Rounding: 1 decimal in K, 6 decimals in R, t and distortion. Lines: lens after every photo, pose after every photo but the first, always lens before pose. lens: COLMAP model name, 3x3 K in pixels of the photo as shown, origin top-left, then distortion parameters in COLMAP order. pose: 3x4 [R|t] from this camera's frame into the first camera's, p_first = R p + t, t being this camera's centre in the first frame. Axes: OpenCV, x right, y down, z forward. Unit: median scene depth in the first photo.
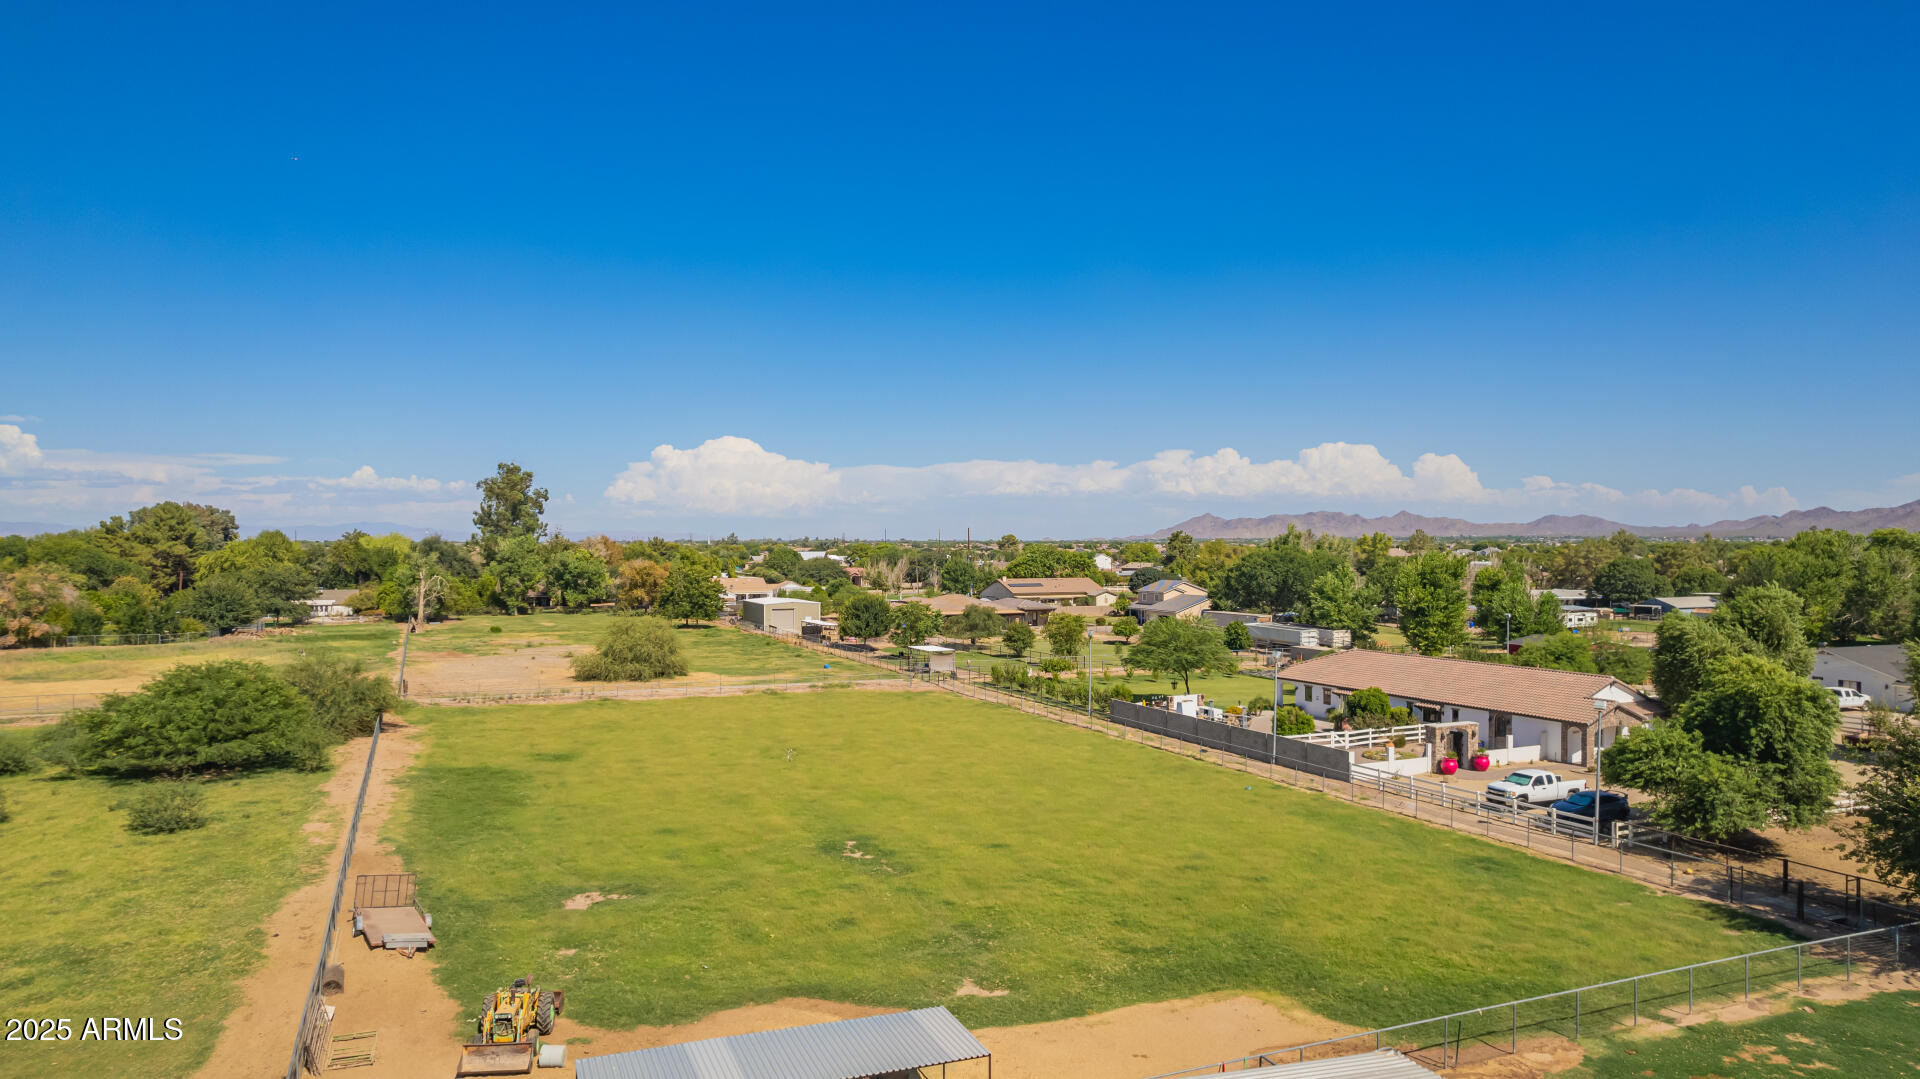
lens RADIAL K [[1239.6, 0, 966.0], [0, 1239.6, 543.5], [0, 0, 1]] dist [-0.084369, 0.079366]
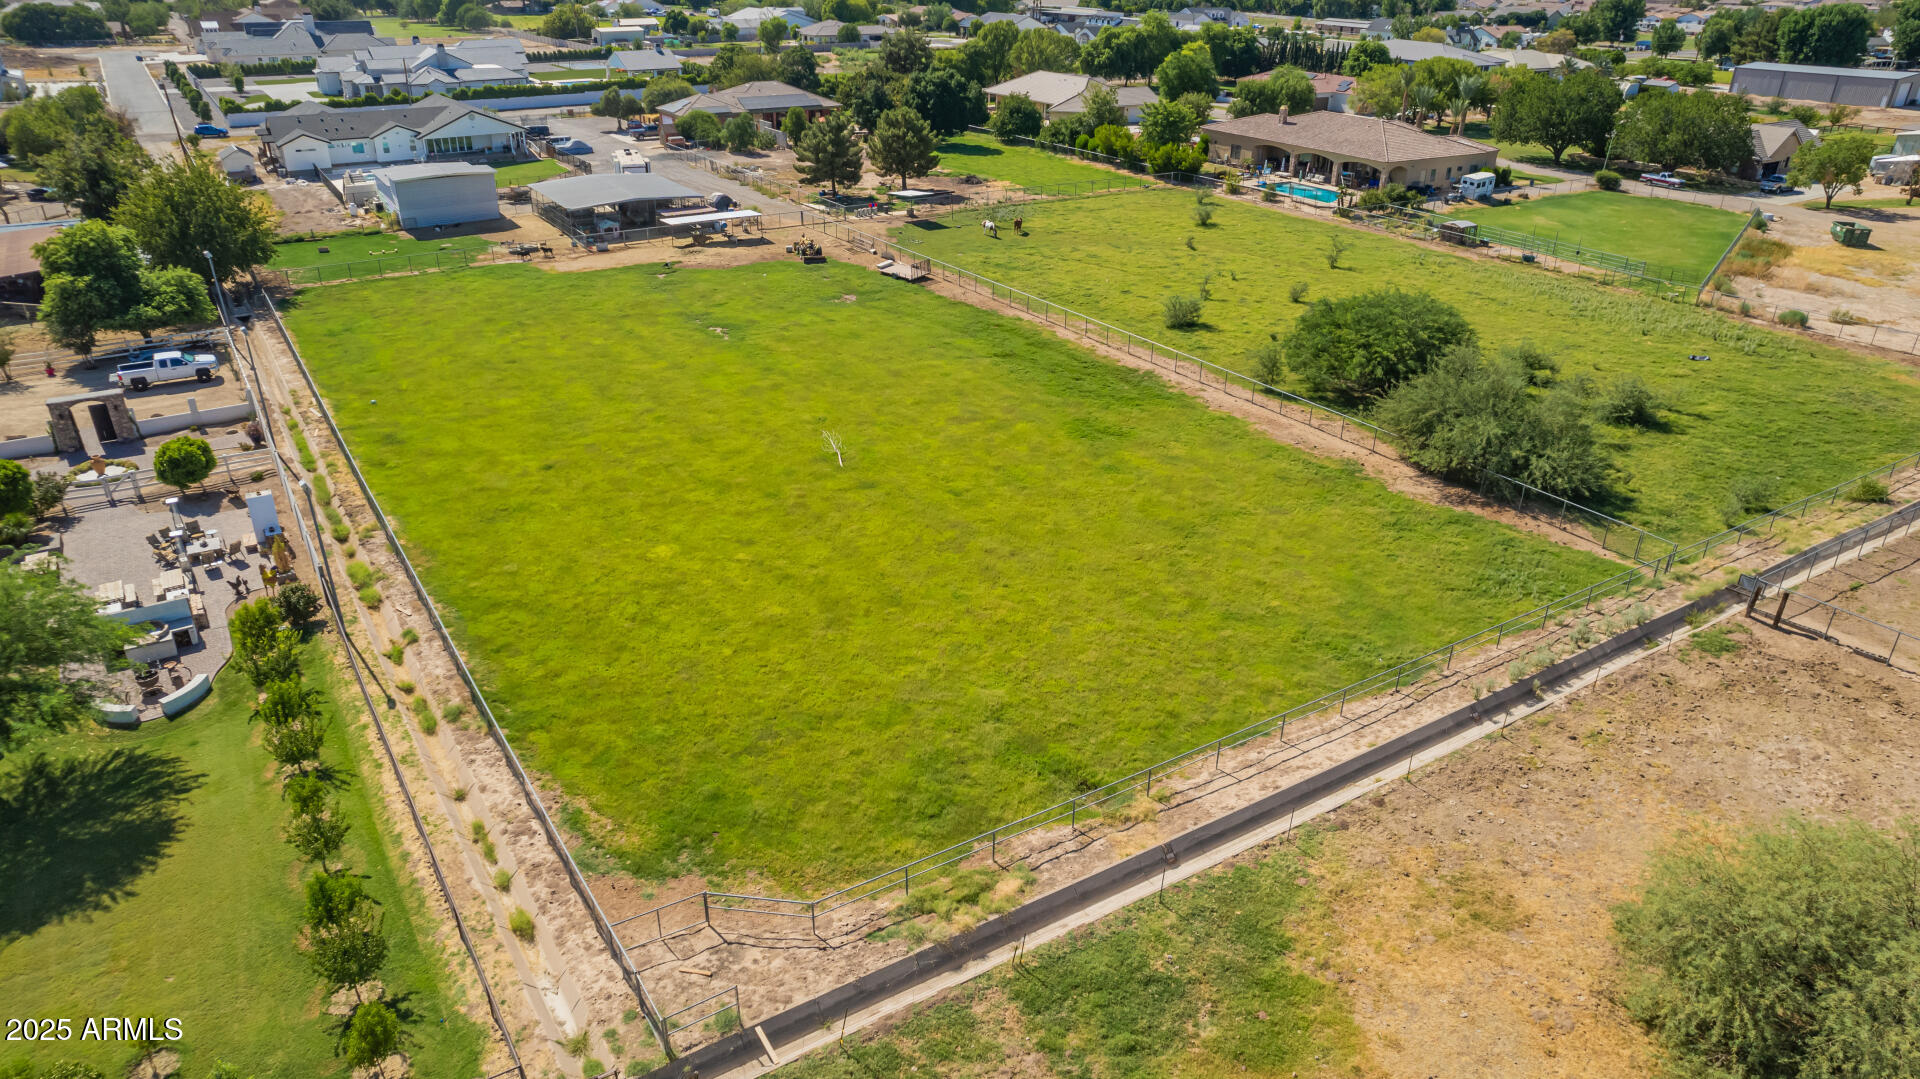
lens RADIAL K [[1233.5, 0, 967.2], [0, 1233.5, 549.1], [0, 0, 1]] dist [-0.072314, 0.060217]
pose [[-0.985661, 0.065188, -0.155635, -0.123457], [-0.011470, 0.894341, 0.447240, -0.190566], [0.168345, 0.442612, -0.880769, 2.312010]]
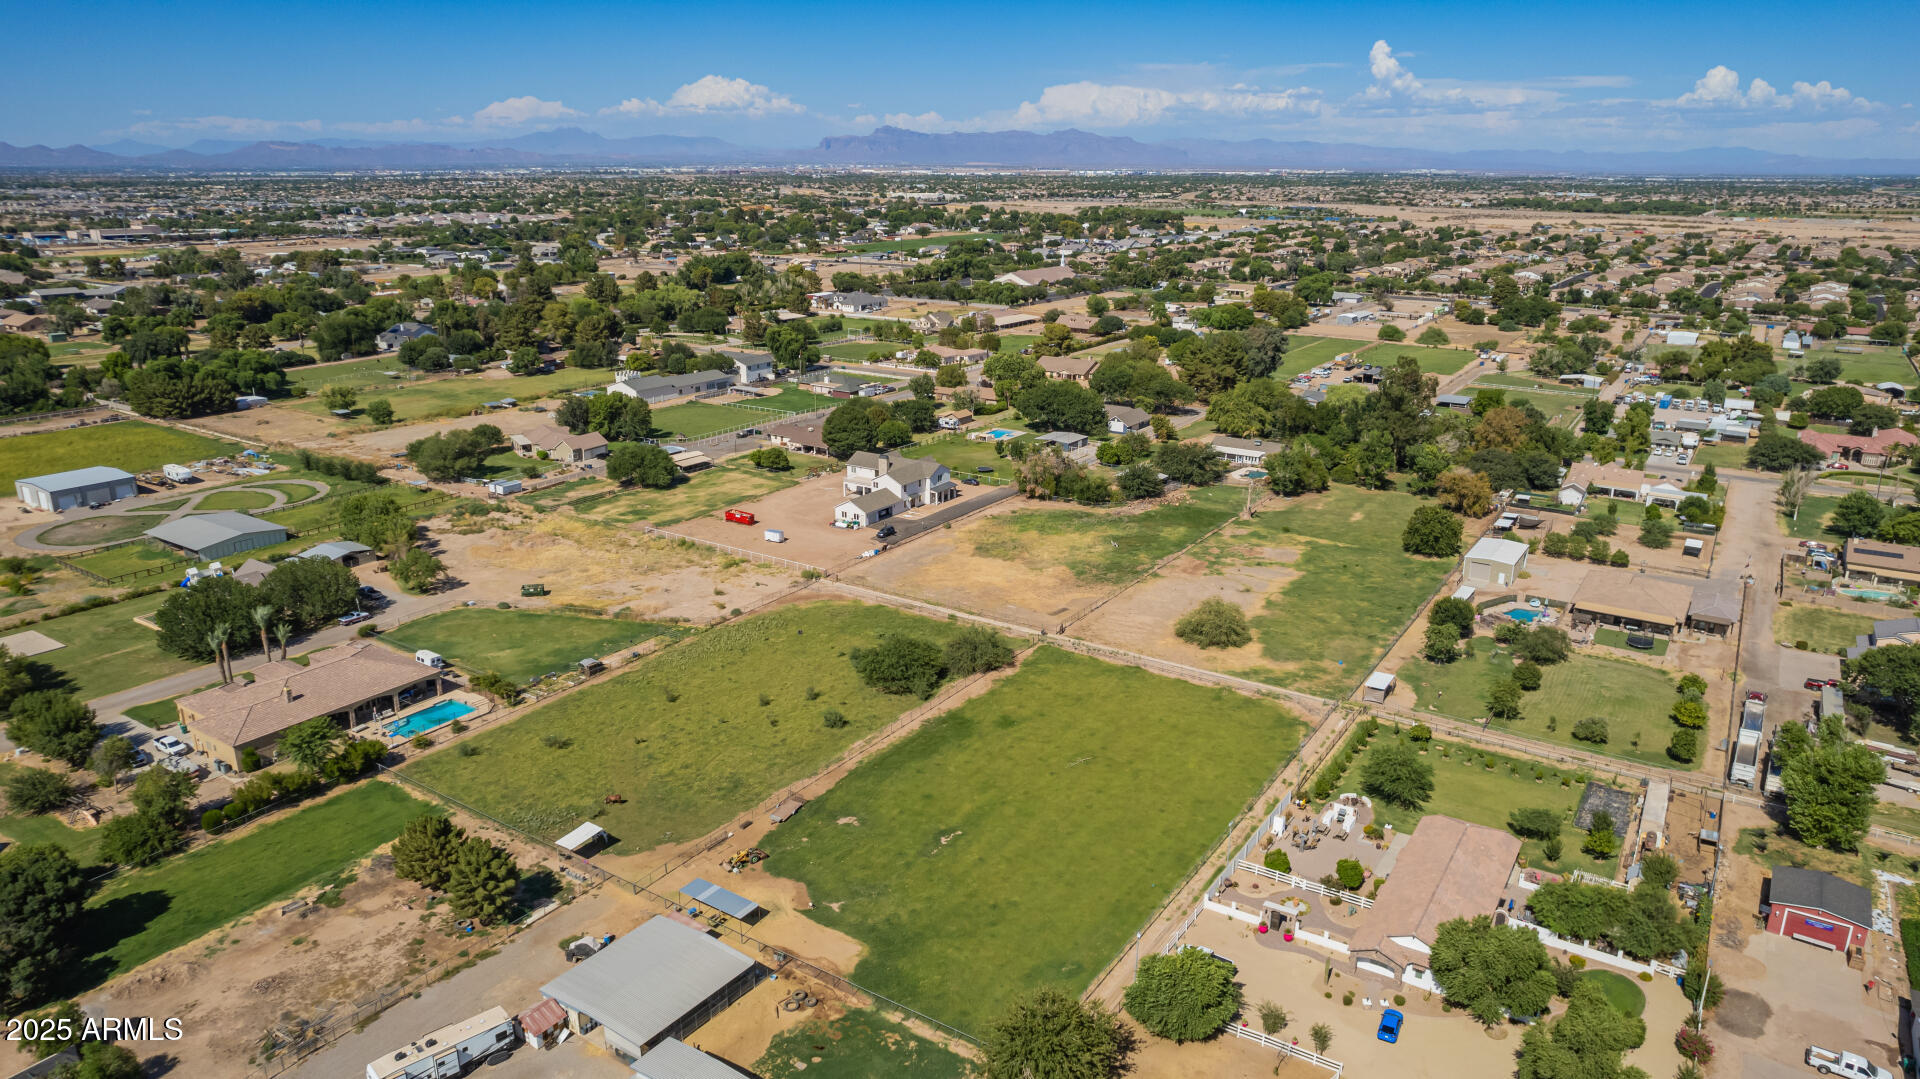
lens RADIAL K [[1252.7, 0, 960.0], [0, 1252.7, 539.5], [0, 0, 1]] dist [-0.086138, 0.079479]
pose [[0.548646, 0.247690, -0.798522, 1.645860], [-0.006486, 0.956339, 0.292187, -0.985028], [0.836029, -0.155128, 0.526298, -0.218319]]
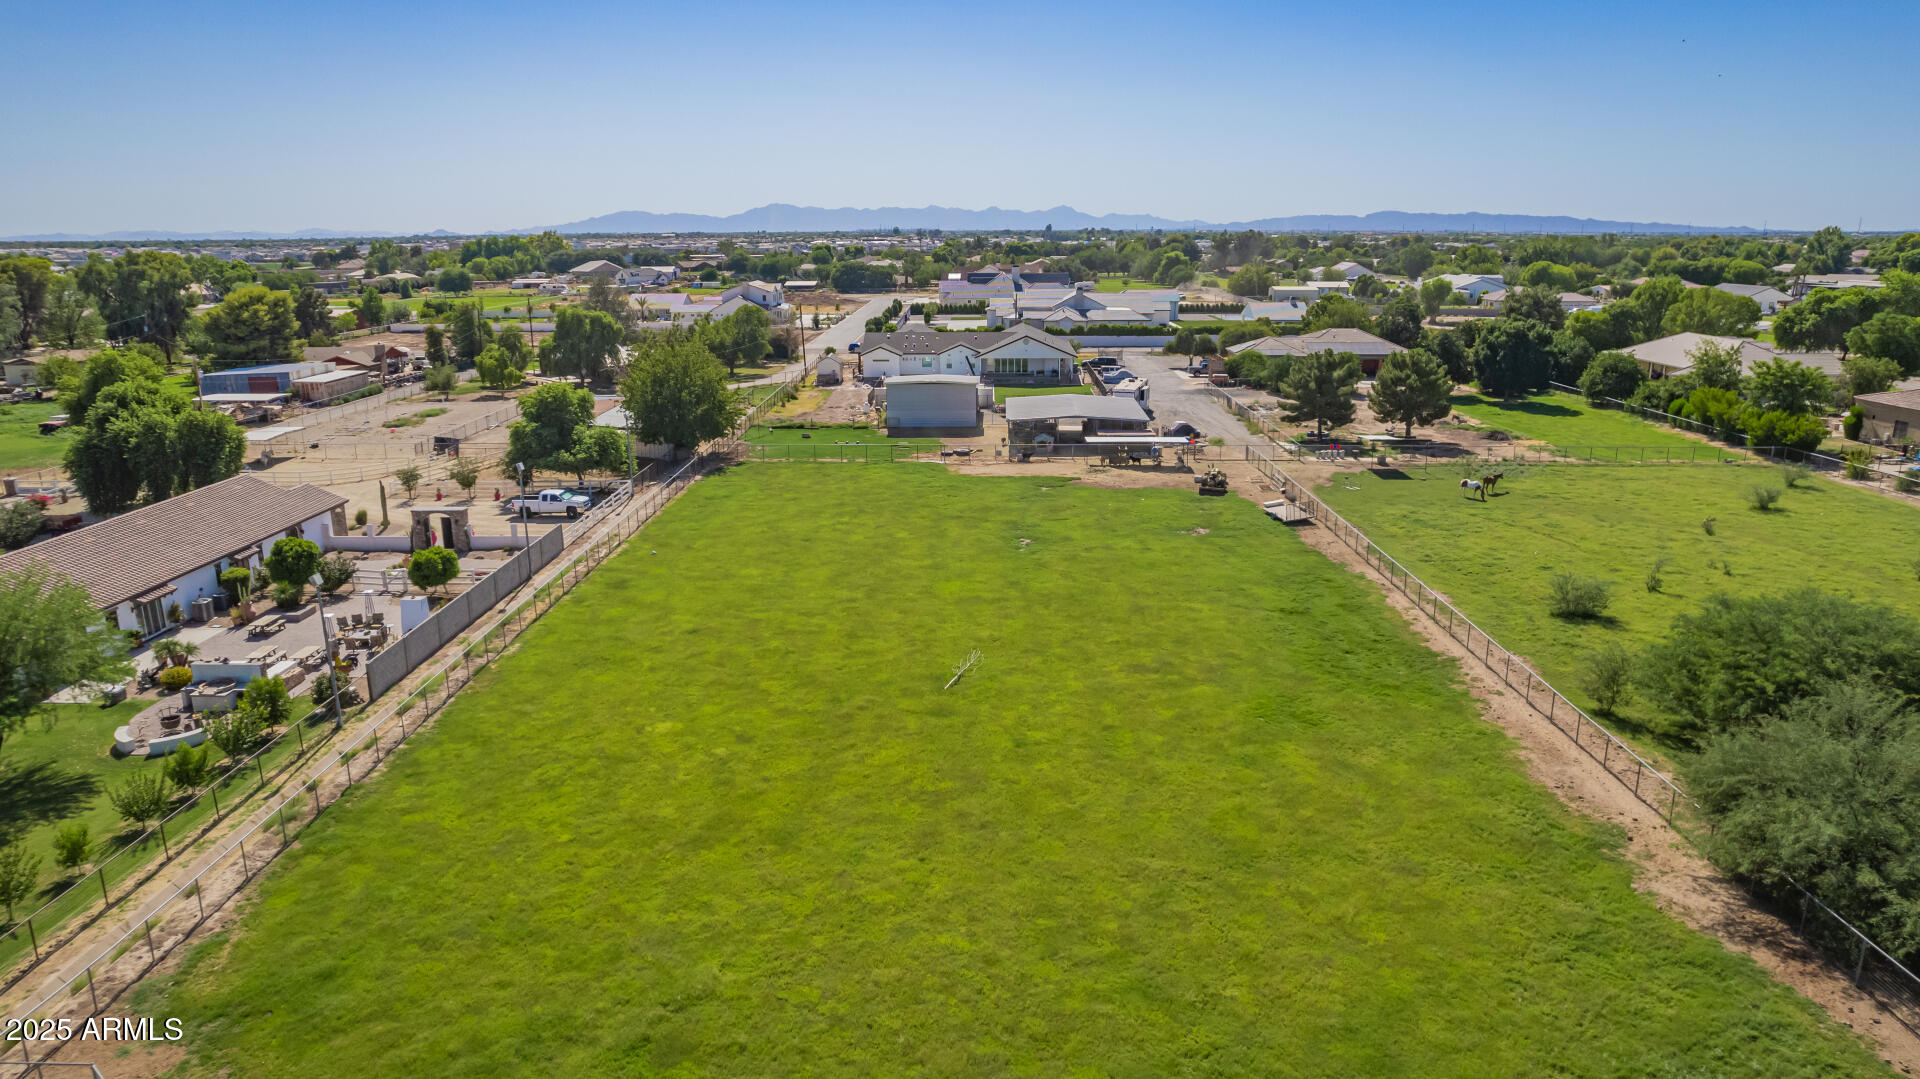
lens RADIAL K [[1233.5, 0, 967.2], [0, 1233.5, 549.1], [0, 0, 1]] dist [-0.072314, 0.060217]
pose [[-0.911712, -0.099618, 0.398569, -0.553272], [0.005701, 0.966995, 0.254732, -0.109185], [-0.410790, 0.234514, -0.881053, 2.096831]]
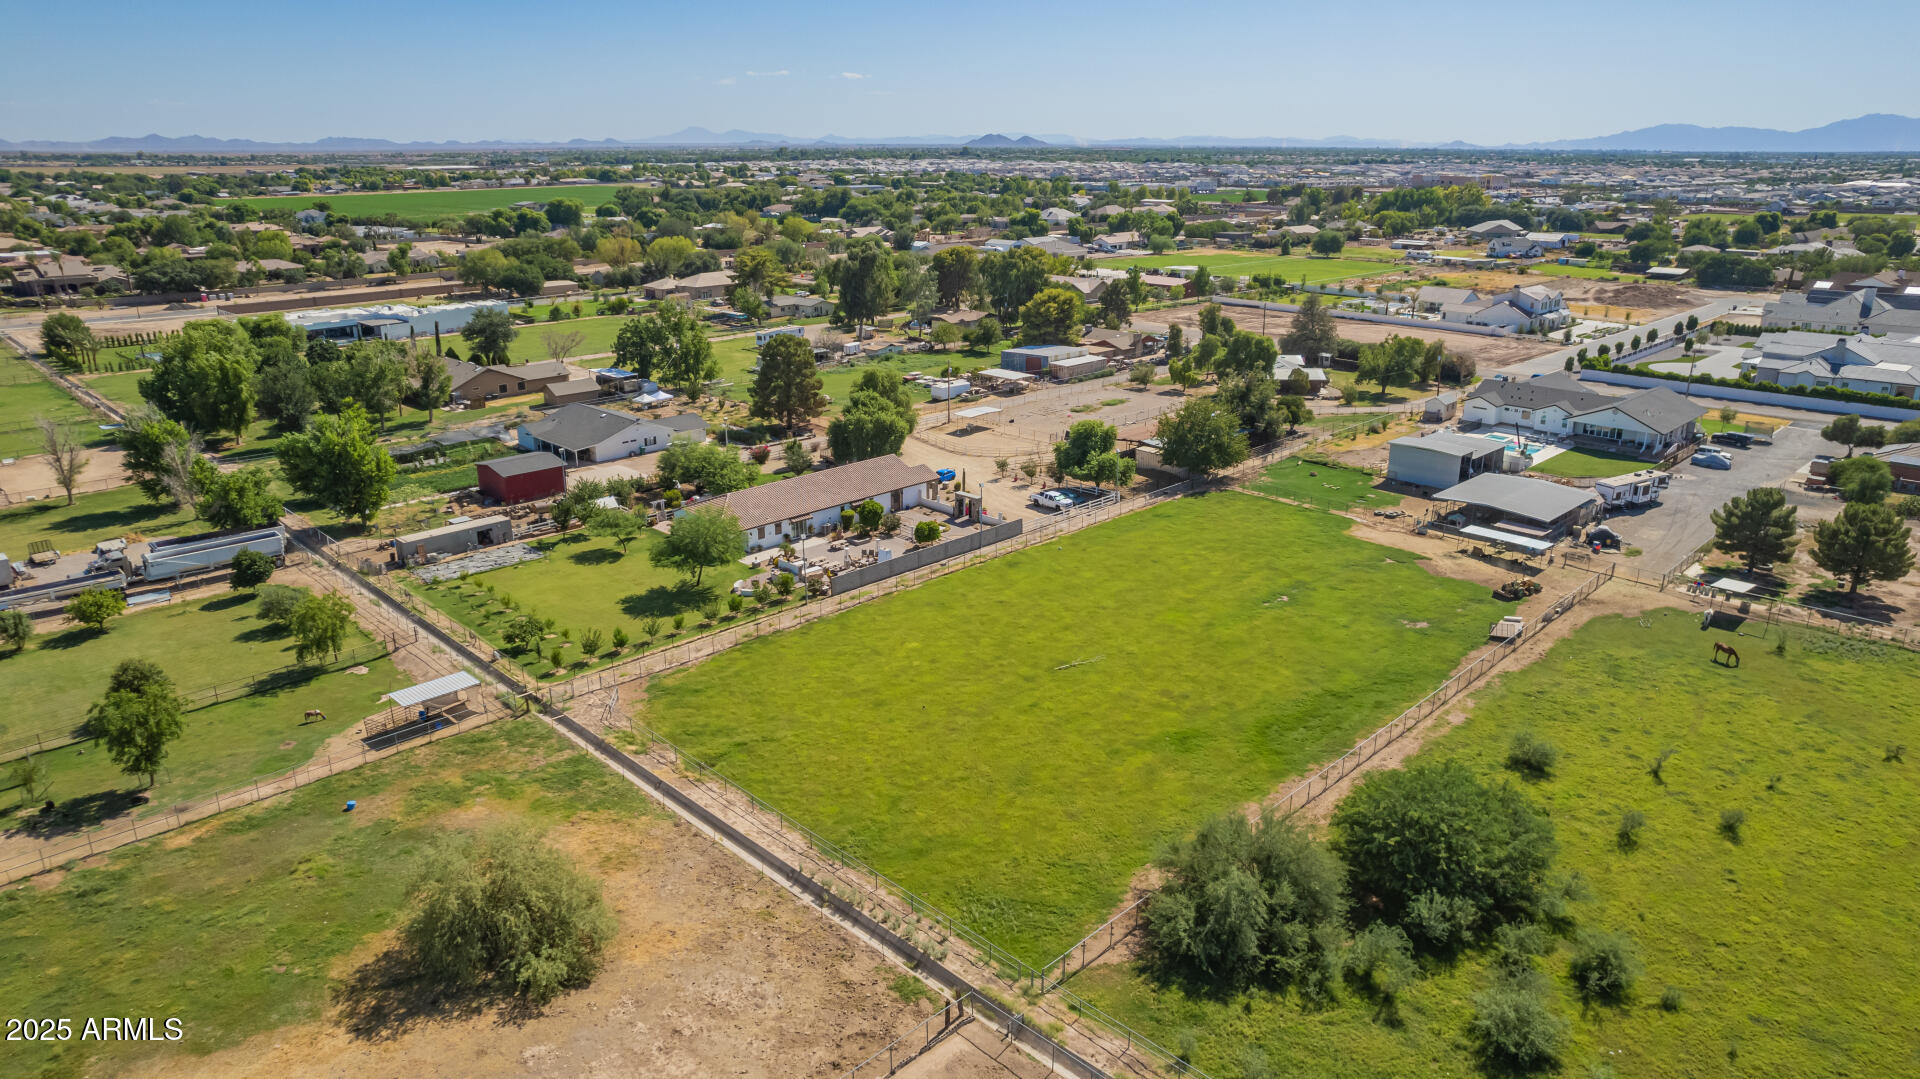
lens RADIAL K [[1233.5, 0, 967.2], [0, 1233.5, 549.1], [0, 0, 1]] dist [-0.072314, 0.060217]
pose [[-0.374298, -0.293566, 0.879614, -1.516797], [0.000880, 0.948454, 0.316915, -0.439152], [-0.927308, 0.119395, -0.354746, 1.987287]]
